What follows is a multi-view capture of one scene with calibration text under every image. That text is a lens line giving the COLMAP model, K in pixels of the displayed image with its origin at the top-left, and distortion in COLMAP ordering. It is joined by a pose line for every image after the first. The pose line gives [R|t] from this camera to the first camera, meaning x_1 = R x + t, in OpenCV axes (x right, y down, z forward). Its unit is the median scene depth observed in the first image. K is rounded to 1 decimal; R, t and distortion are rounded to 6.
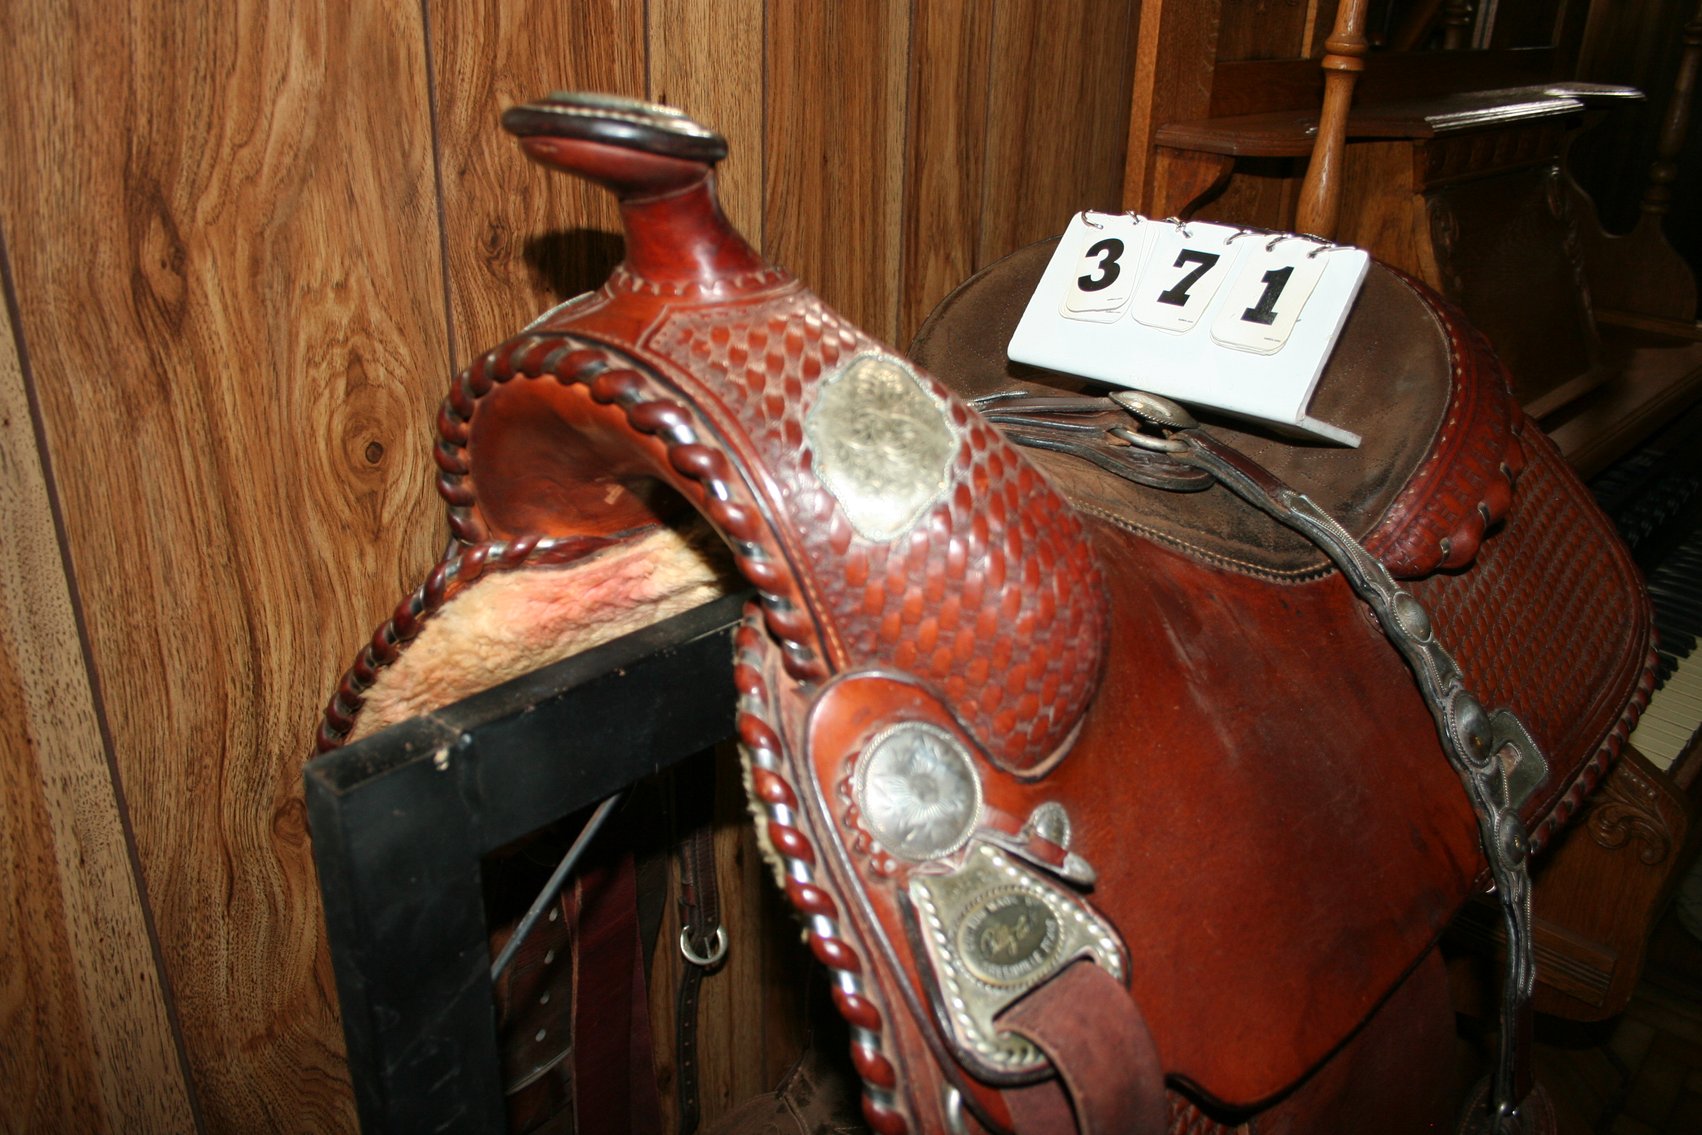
lens RADIAL K [[1431.0, 0, 842.2], [0, 1431.0, 573.9], [0, 0, 1]] dist [-0.145613, 0.122604]
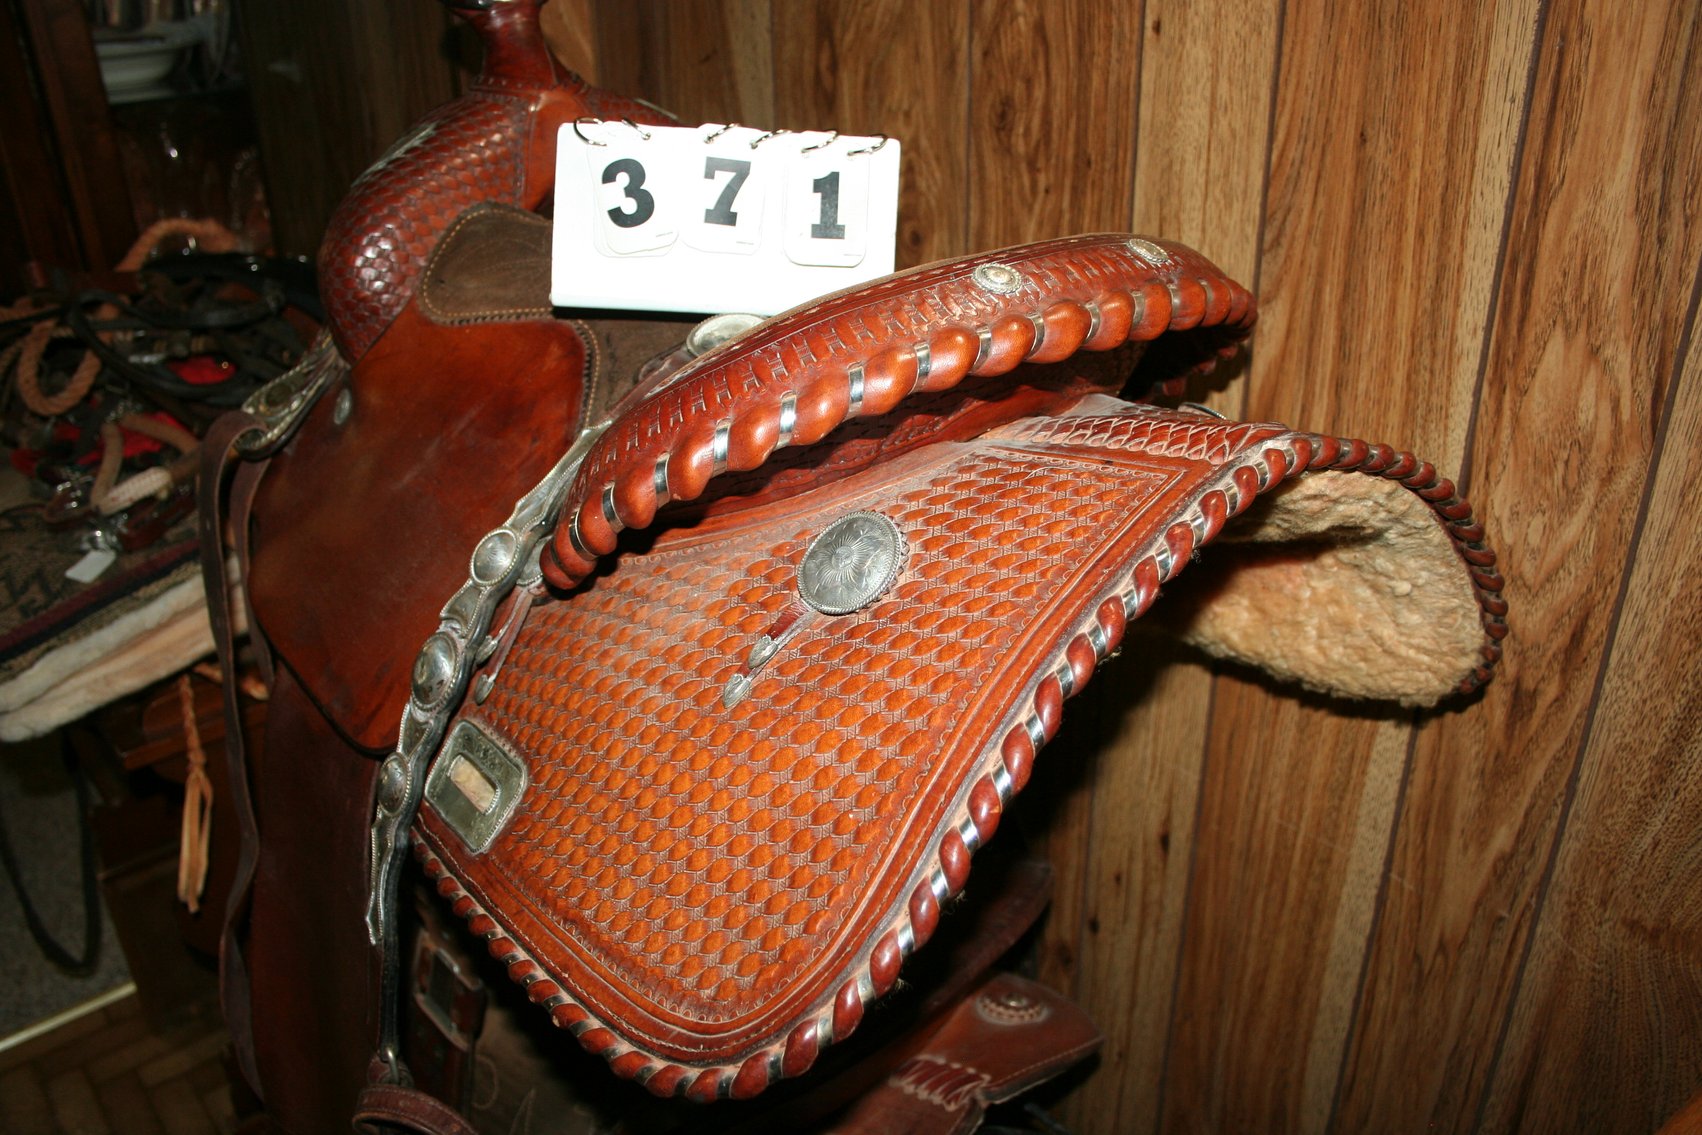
lens RADIAL K [[1431.0, 0, 842.2], [0, 1431.0, 573.9], [0, 0, 1]] dist [-0.145613, 0.122604]
pose [[-0.164798, 0.422693, -0.891163, 1.092146], [-0.384758, 0.804387, 0.452685, -0.434904], [0.908187, 0.417483, 0.030073, 1.043647]]
